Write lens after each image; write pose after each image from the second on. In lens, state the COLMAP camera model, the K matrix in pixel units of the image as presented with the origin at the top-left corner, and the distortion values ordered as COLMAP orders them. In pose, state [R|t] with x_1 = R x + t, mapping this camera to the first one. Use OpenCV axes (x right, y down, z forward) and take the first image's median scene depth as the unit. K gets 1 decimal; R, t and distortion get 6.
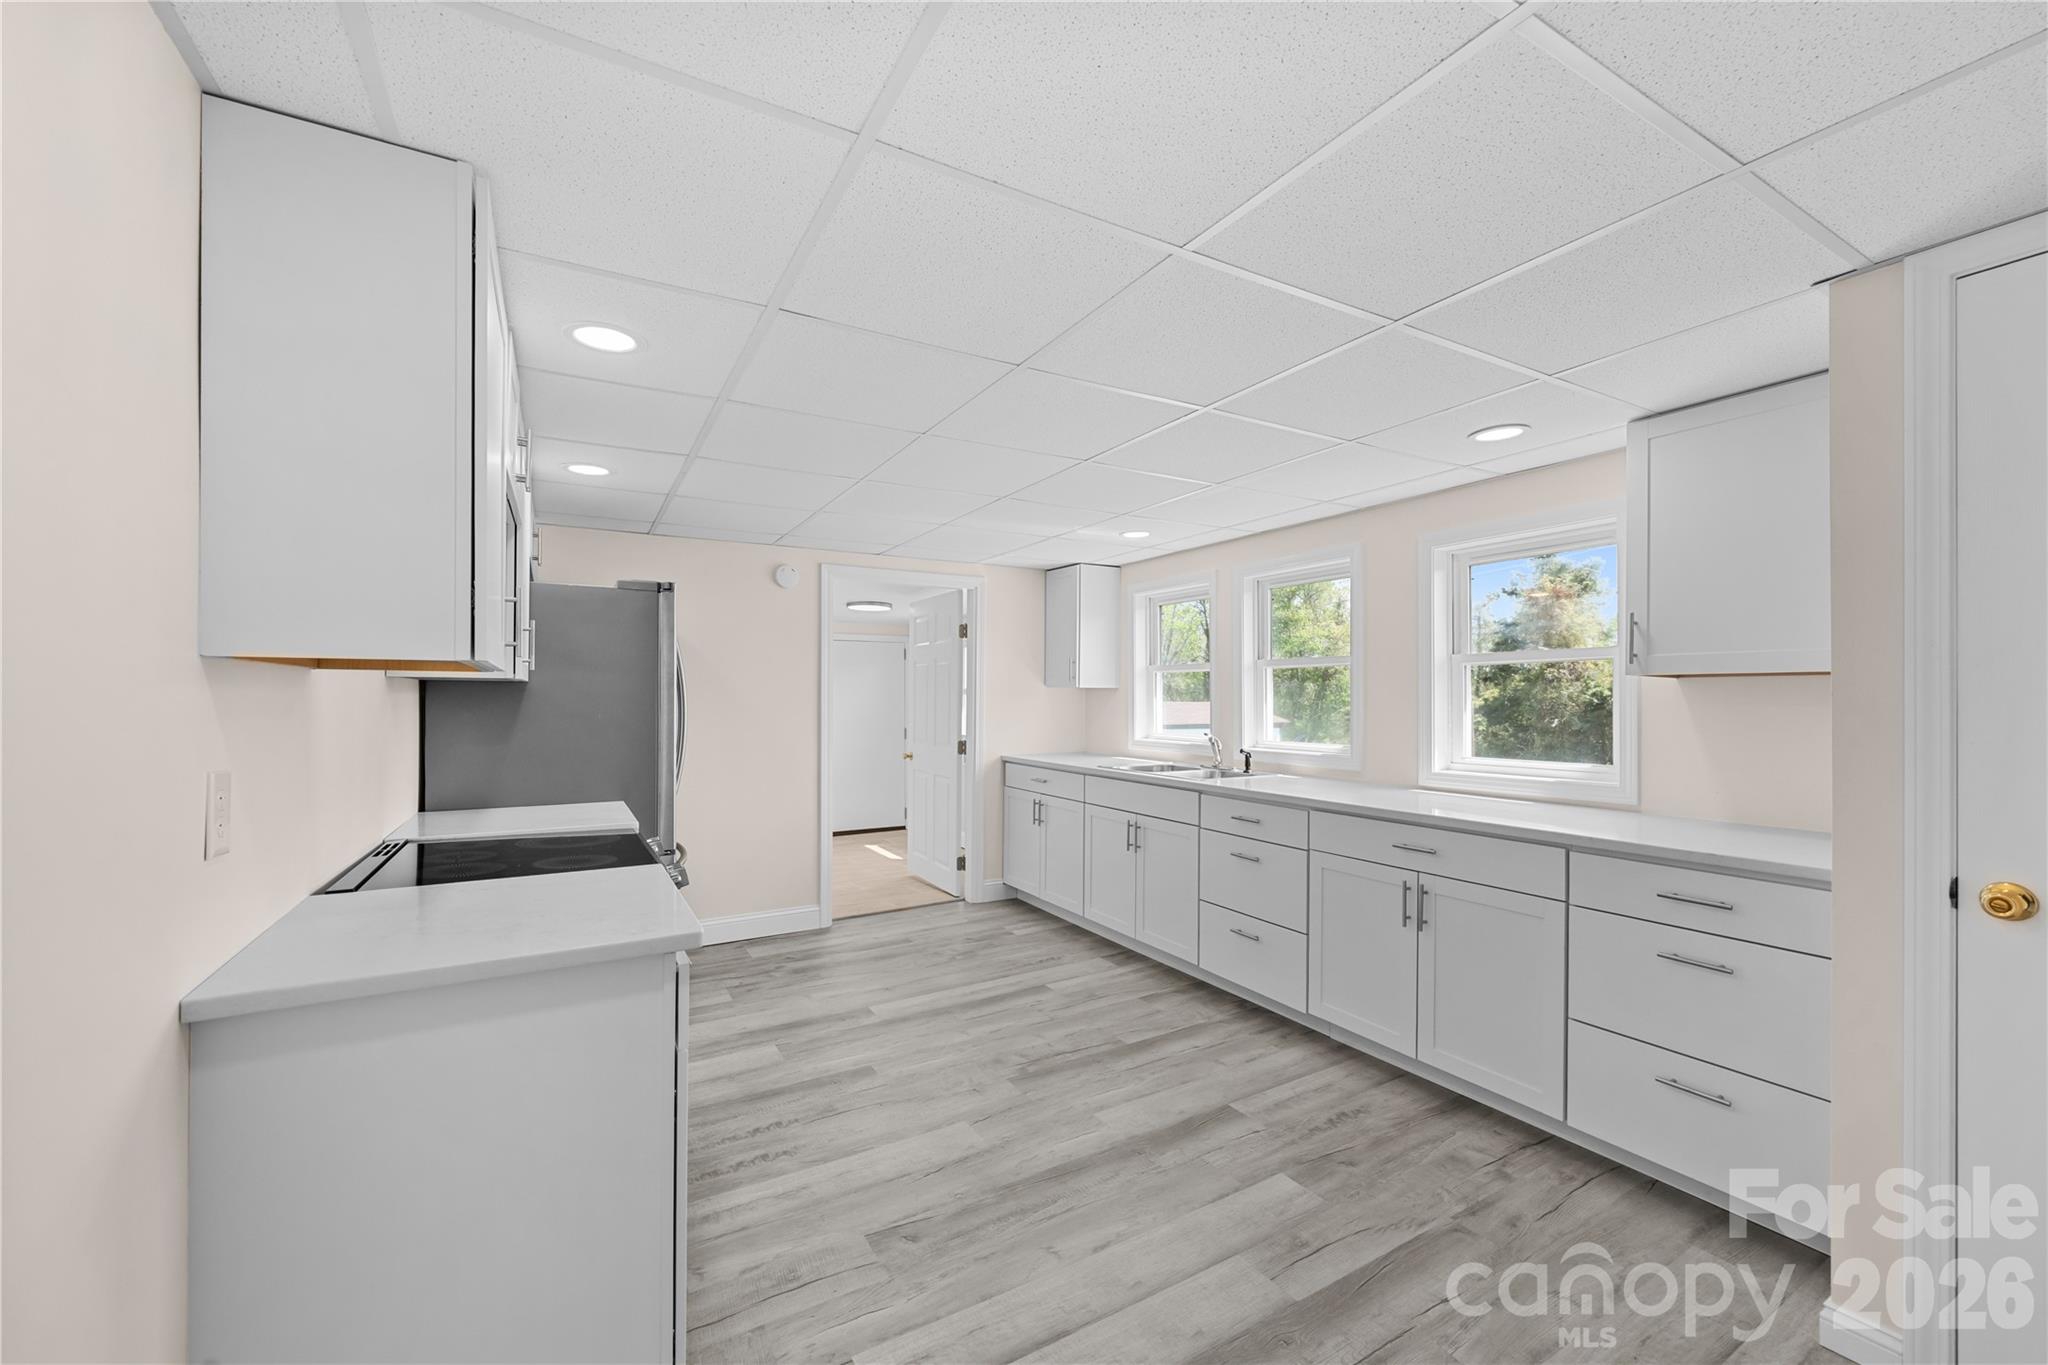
lens RADIAL K [[816.4, 0, 1024.8], [0, 816.4, 692.6], [0, 0, 1]] dist [-0.001314, -0.000424]
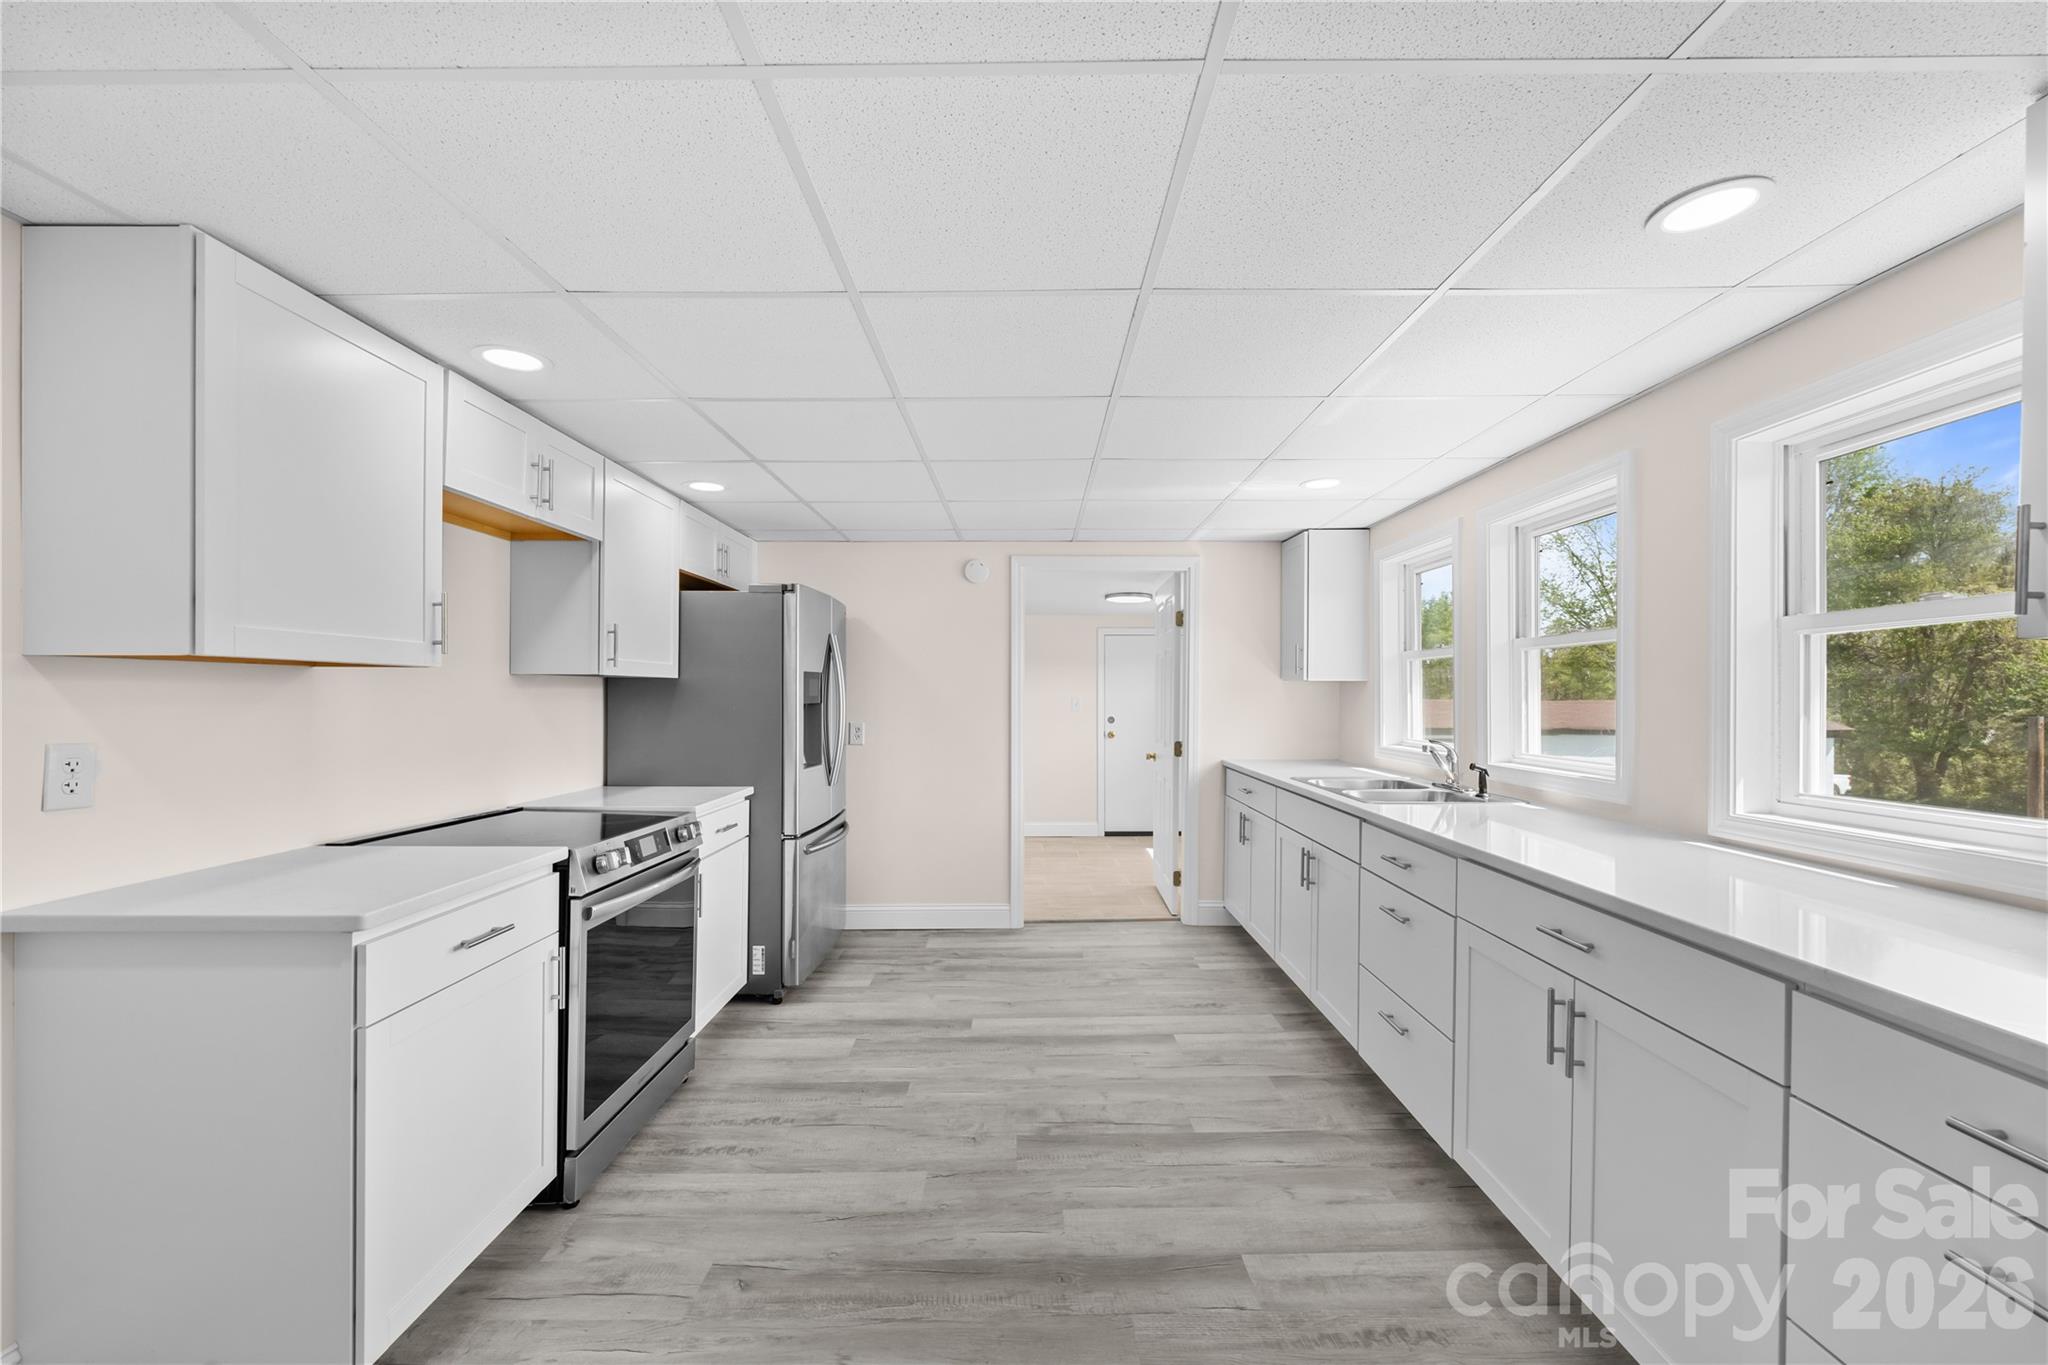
lens RADIAL K [[816.4, 0, 1024.8], [0, 816.4, 692.6], [0, 0, 1]] dist [-0.001314, -0.000424]
pose [[0.865890, -0.001033, -0.500234, 0.314241], [0.002397, 0.999995, 0.002084, 0.004744], [0.500229, -0.003004, 0.865888, 0.199958]]
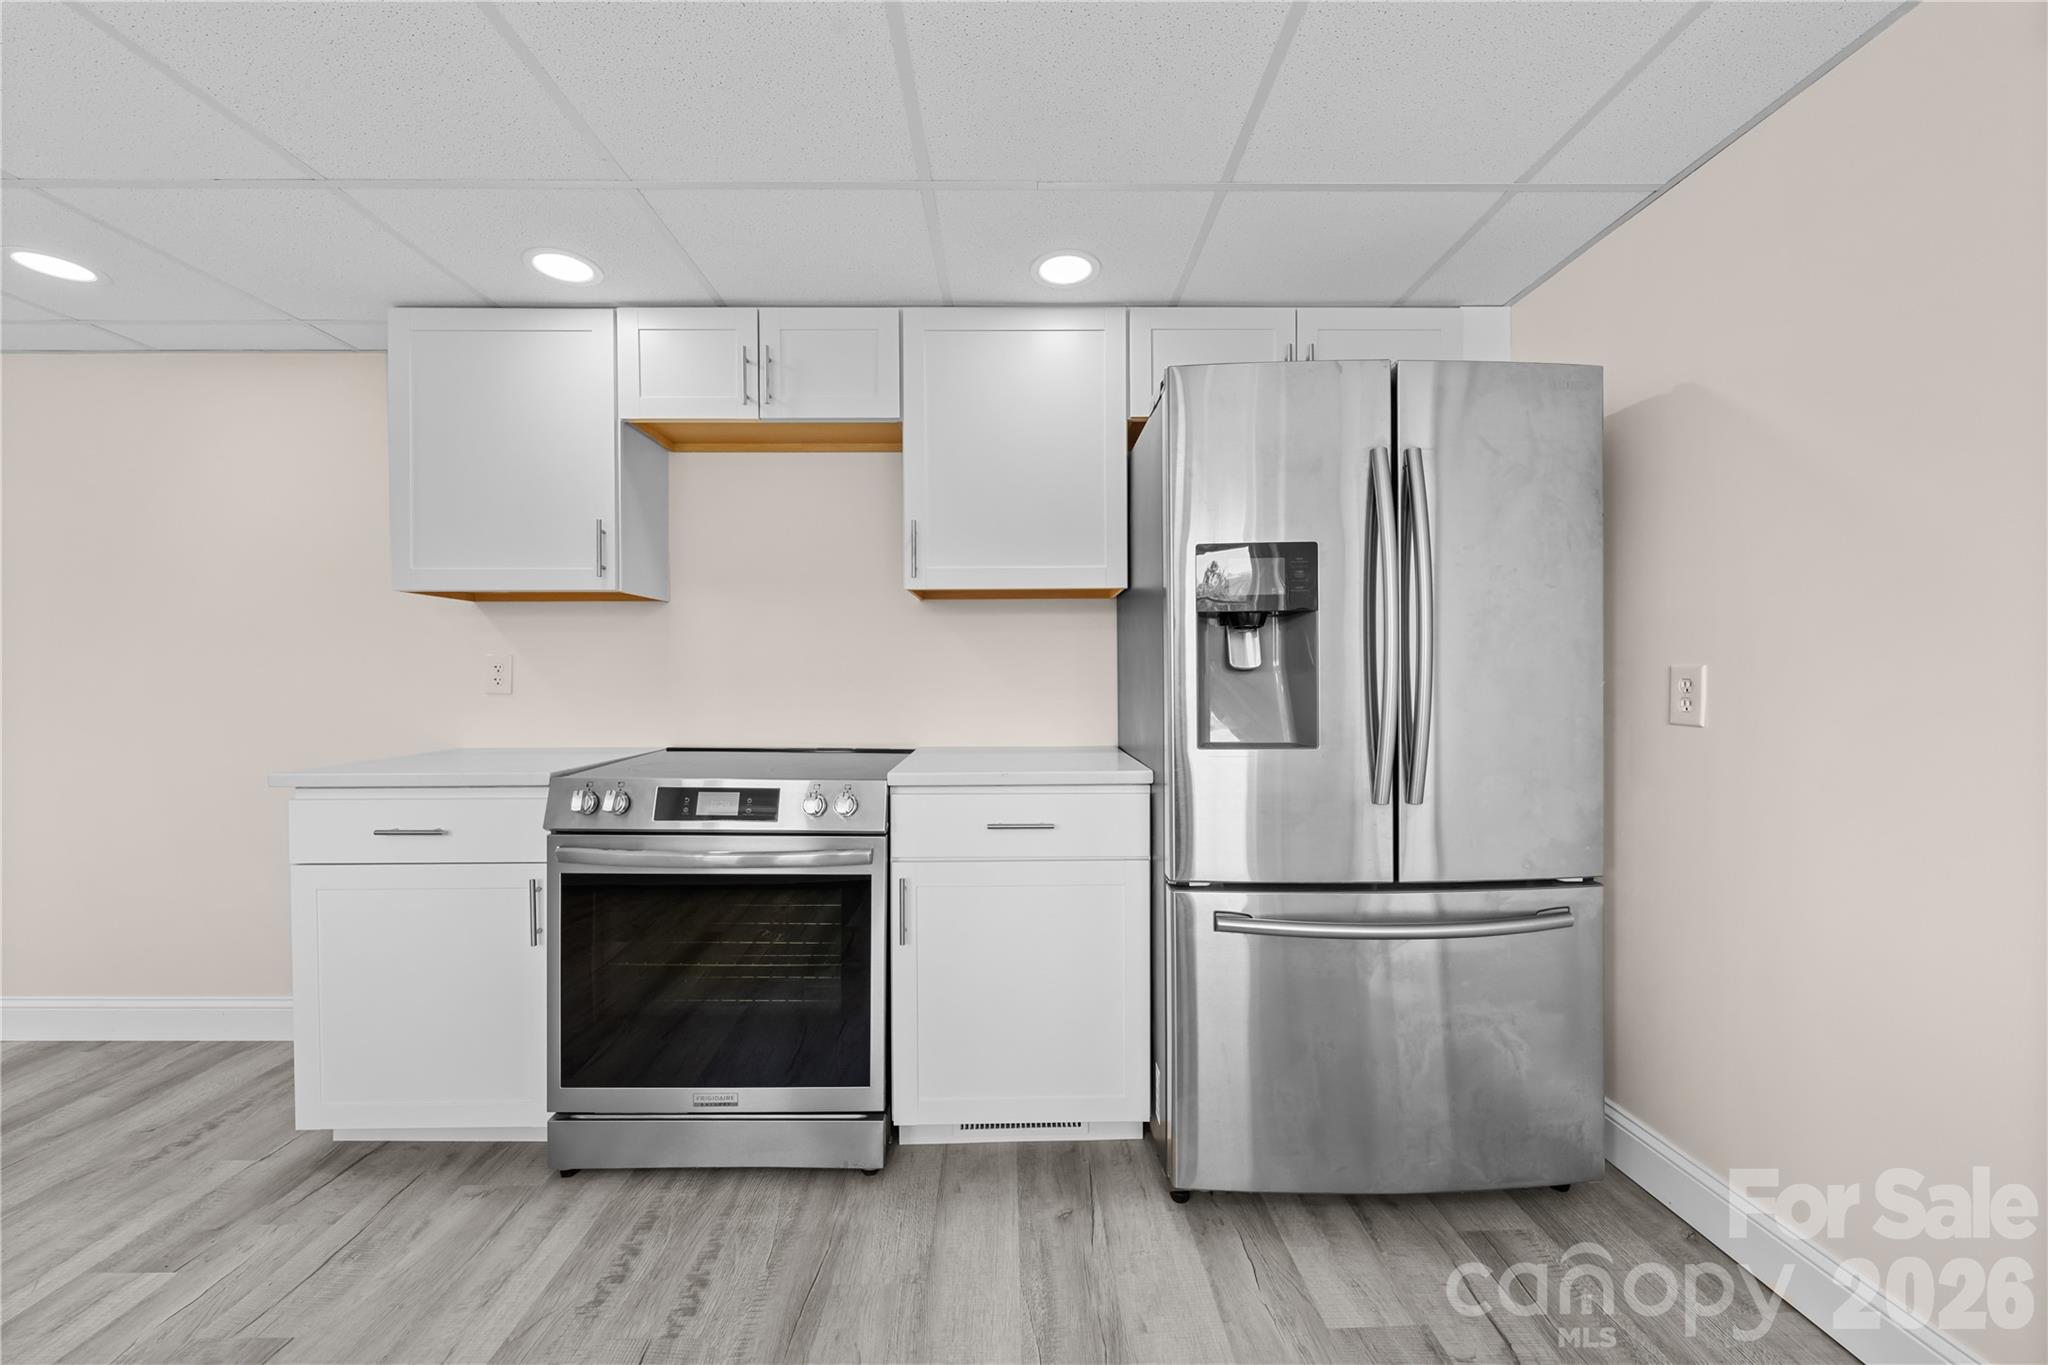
lens RADIAL K [[794.8, 0, 1026.8], [0, 794.8, 664.7], [0, 0, 1]] dist [-0.002210, -0.000132]
pose [[-0.480827, 0.001963, -0.876813, 0.054488], [0.006502, 0.999978, -0.001326, 0.046376], [0.876792, -0.006338, -0.480829, 1.019776]]
